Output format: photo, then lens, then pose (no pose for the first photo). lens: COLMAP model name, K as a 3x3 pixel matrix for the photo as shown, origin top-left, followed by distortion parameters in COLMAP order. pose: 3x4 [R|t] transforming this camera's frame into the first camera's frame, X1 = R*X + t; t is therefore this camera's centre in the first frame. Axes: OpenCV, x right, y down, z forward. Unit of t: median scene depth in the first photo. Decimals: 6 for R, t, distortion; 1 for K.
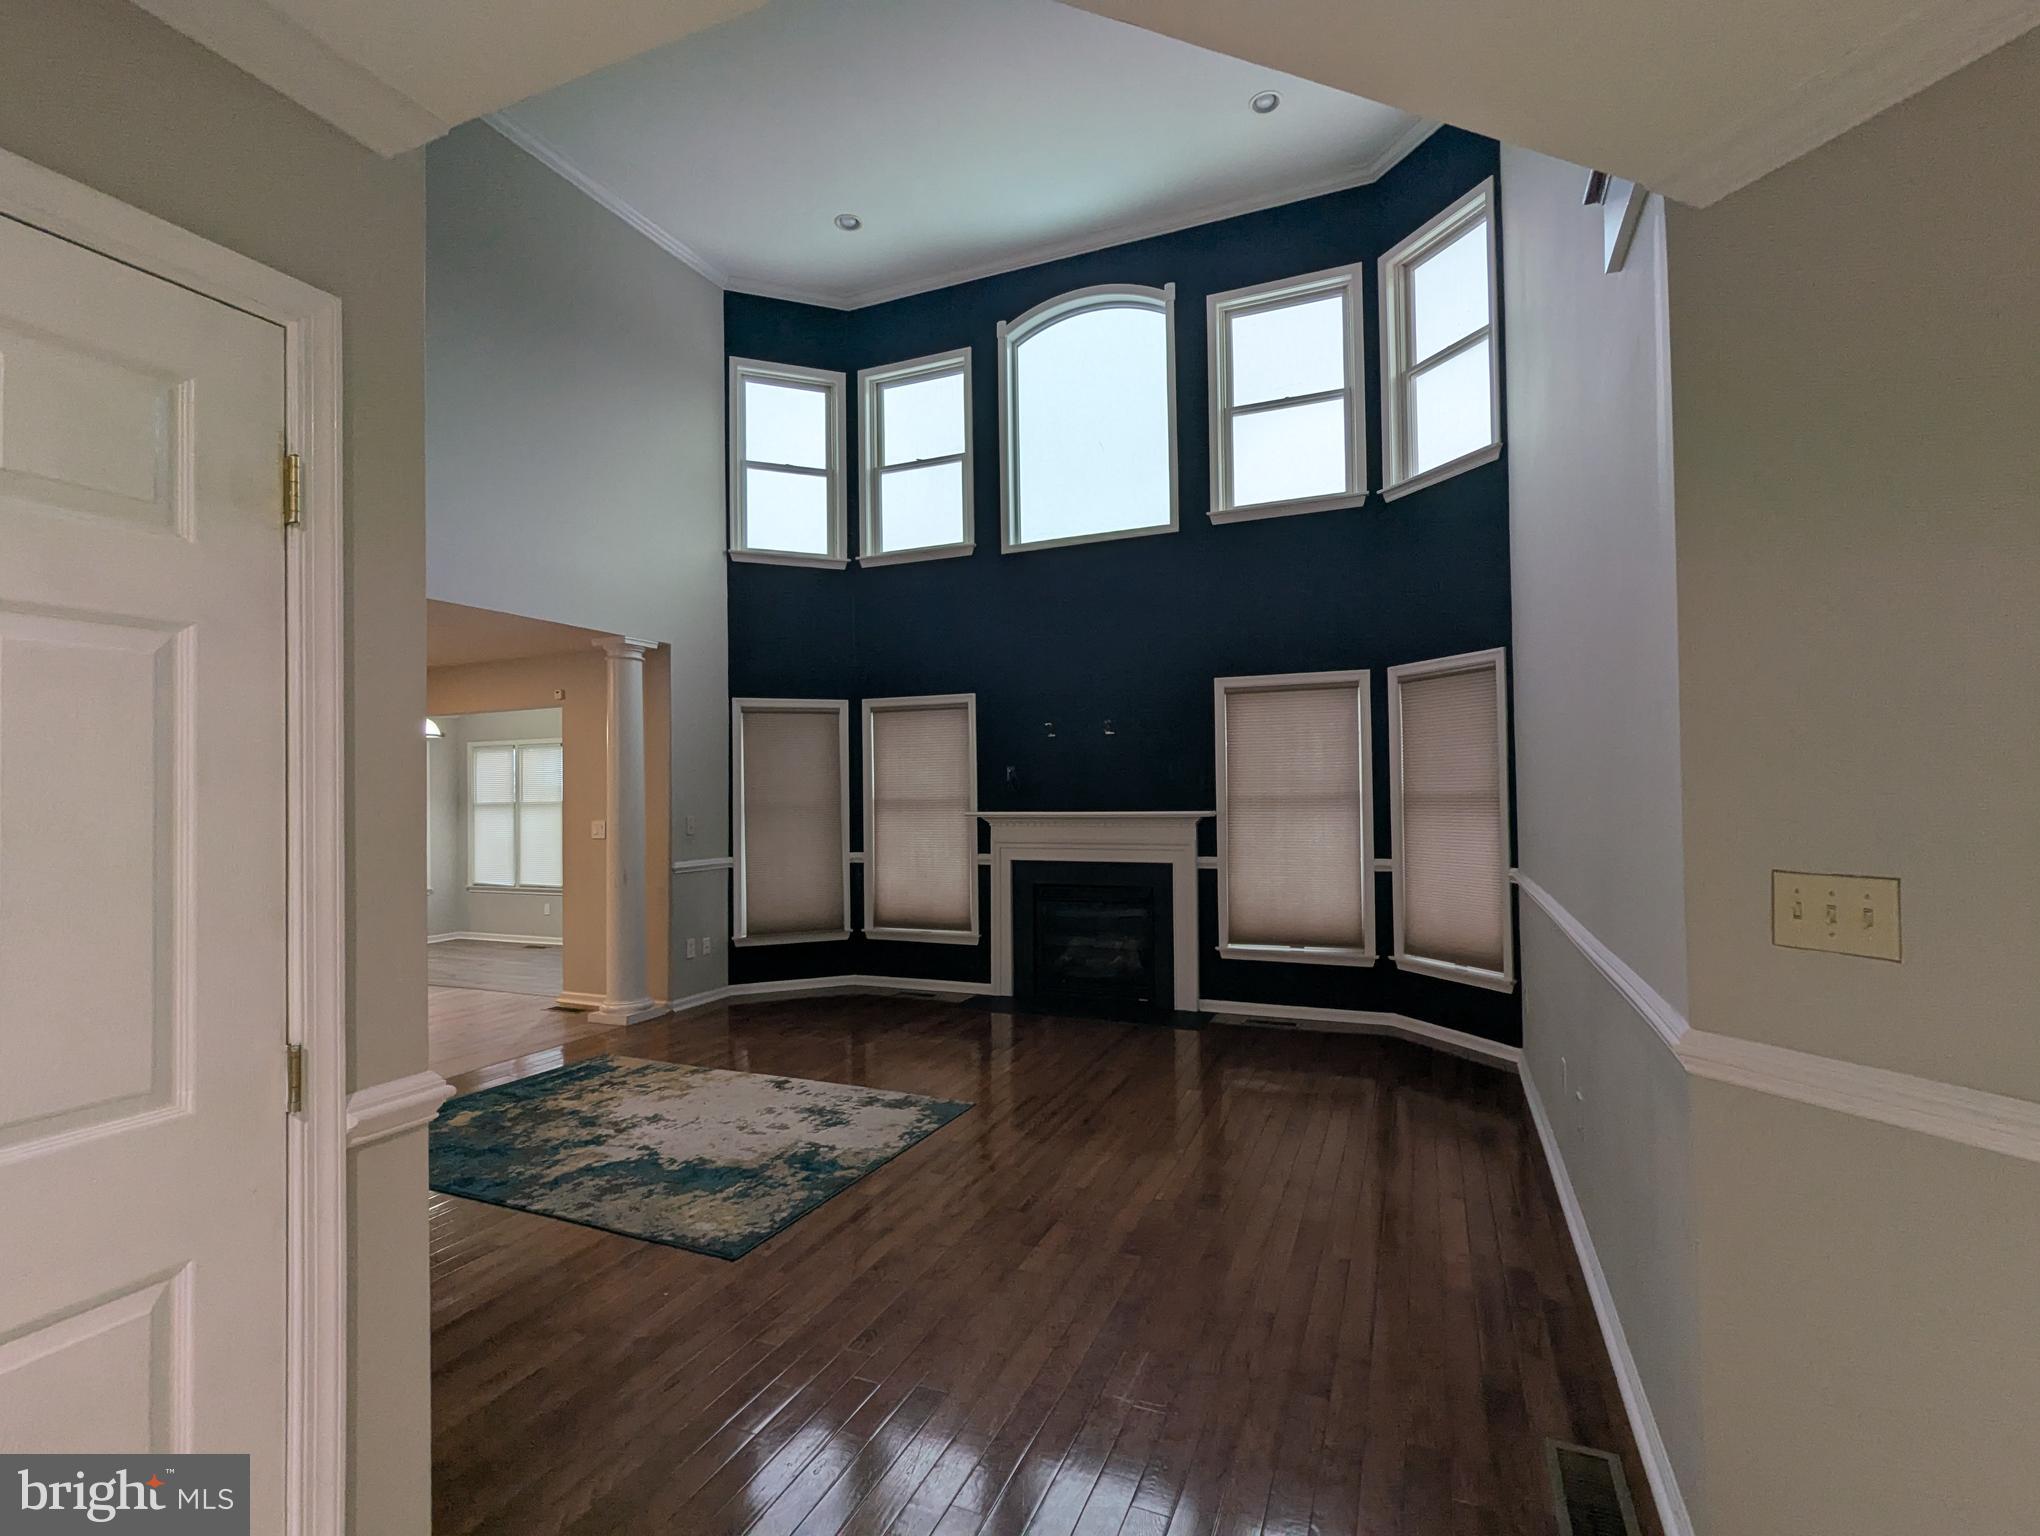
lens RADIAL K [[965.9, 0, 1018.2], [0, 965.9, 781.4], [0, 0, 1]] dist [-0.001301, 0.001121]
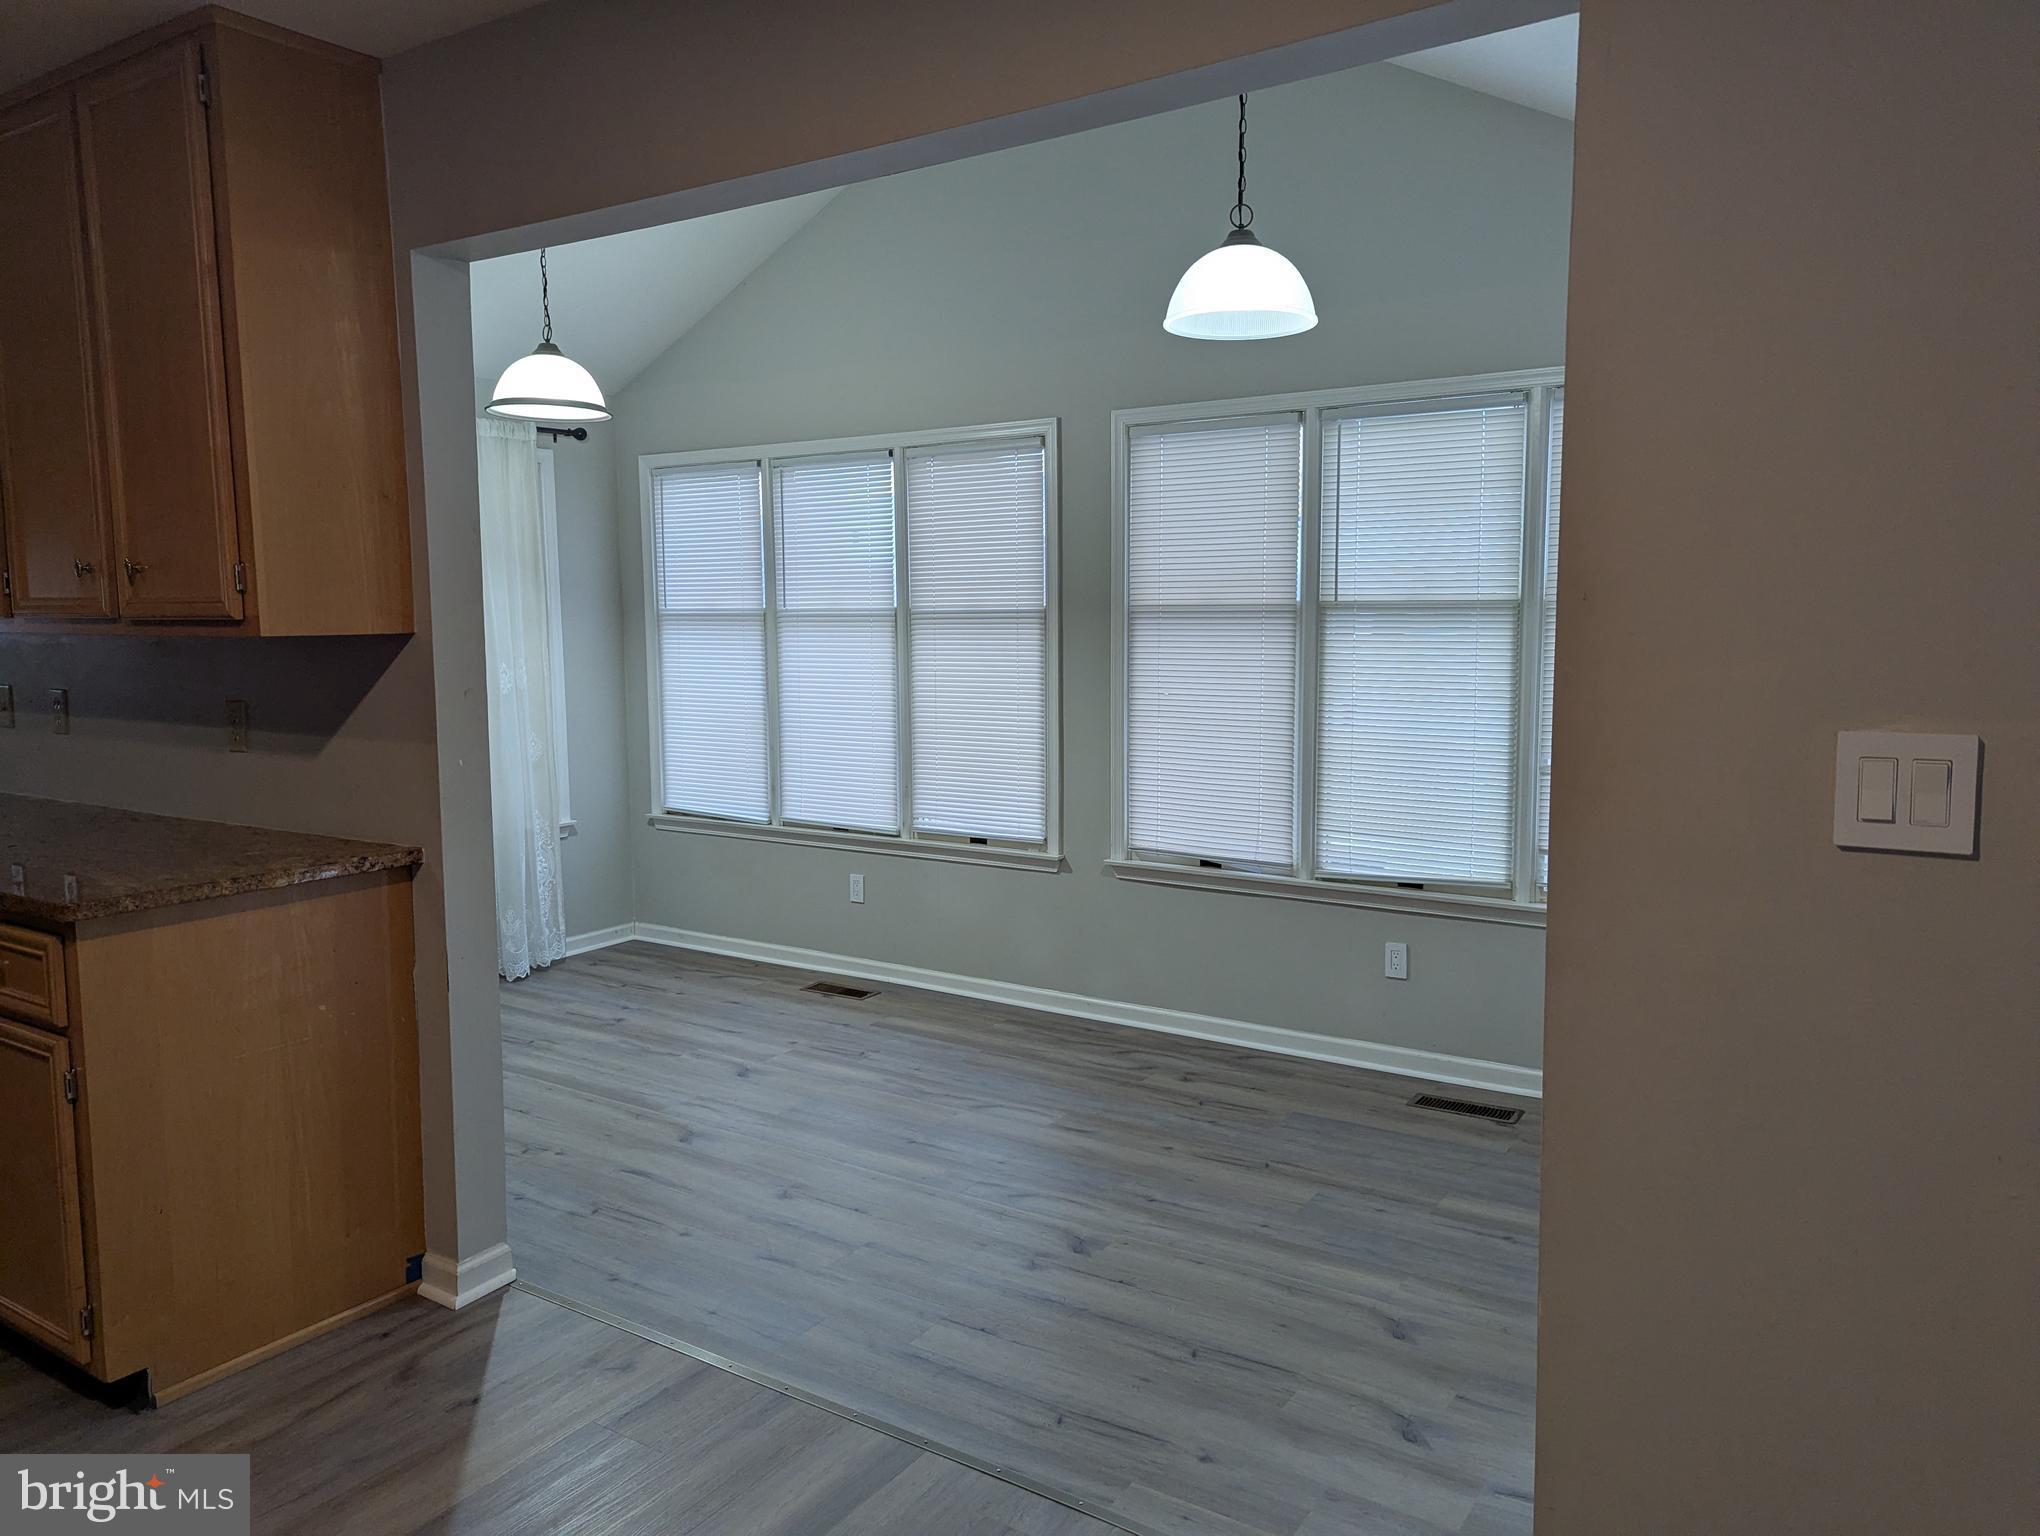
lens RADIAL K [[1427.9, 0, 1024.4], [0, 1427.9, 756.3], [0, 0, 1]] dist [0.058358, -0.047981]
pose [[0.983202, 0.024242, -0.180904, -0.568775], [-0.002237, 0.992666, 0.120866, 0.019094], [0.182507, -0.118431, 0.976046, 0.817898]]
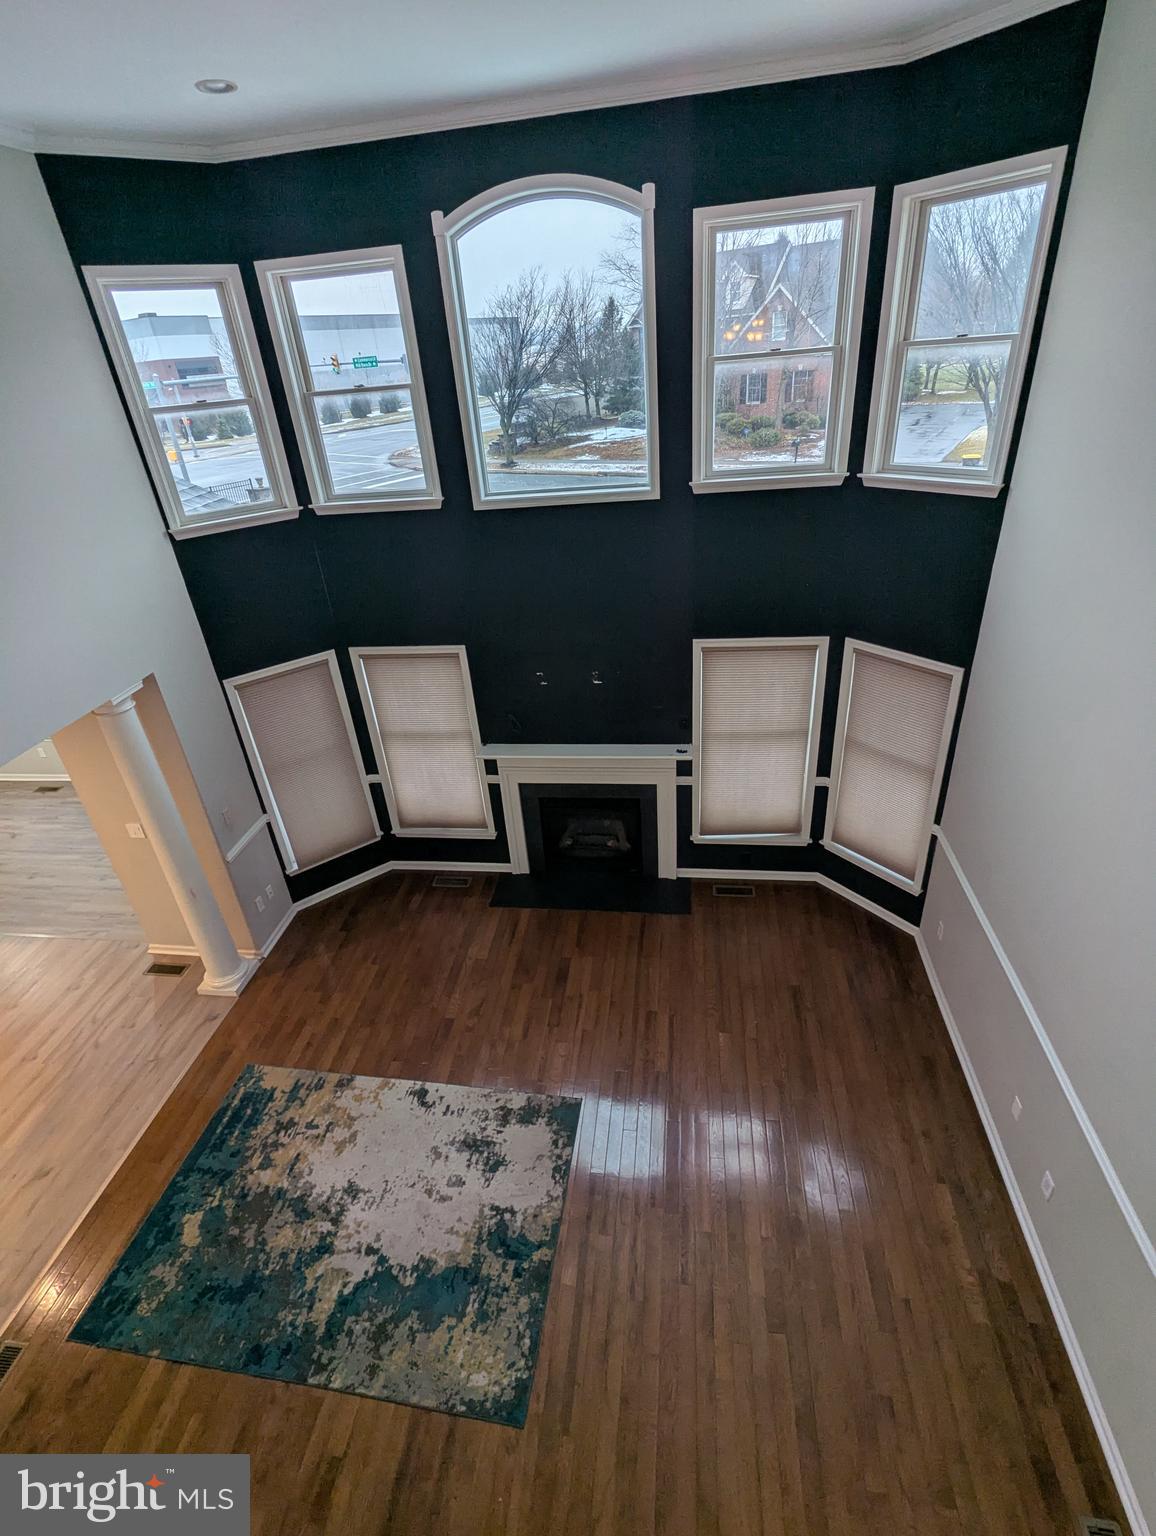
lens RADIAL K [[727.2, 0, 569.8], [0, 727.2, 769.7], [0, 0, 1]] dist [-0.001301, 0.001121]
pose [[0.965444, -0.181151, 0.187353, -0.119317], [0.063164, 0.860122, 0.506162, -0.411928], [-0.252839, -0.476837, 0.841843, 0.255889]]
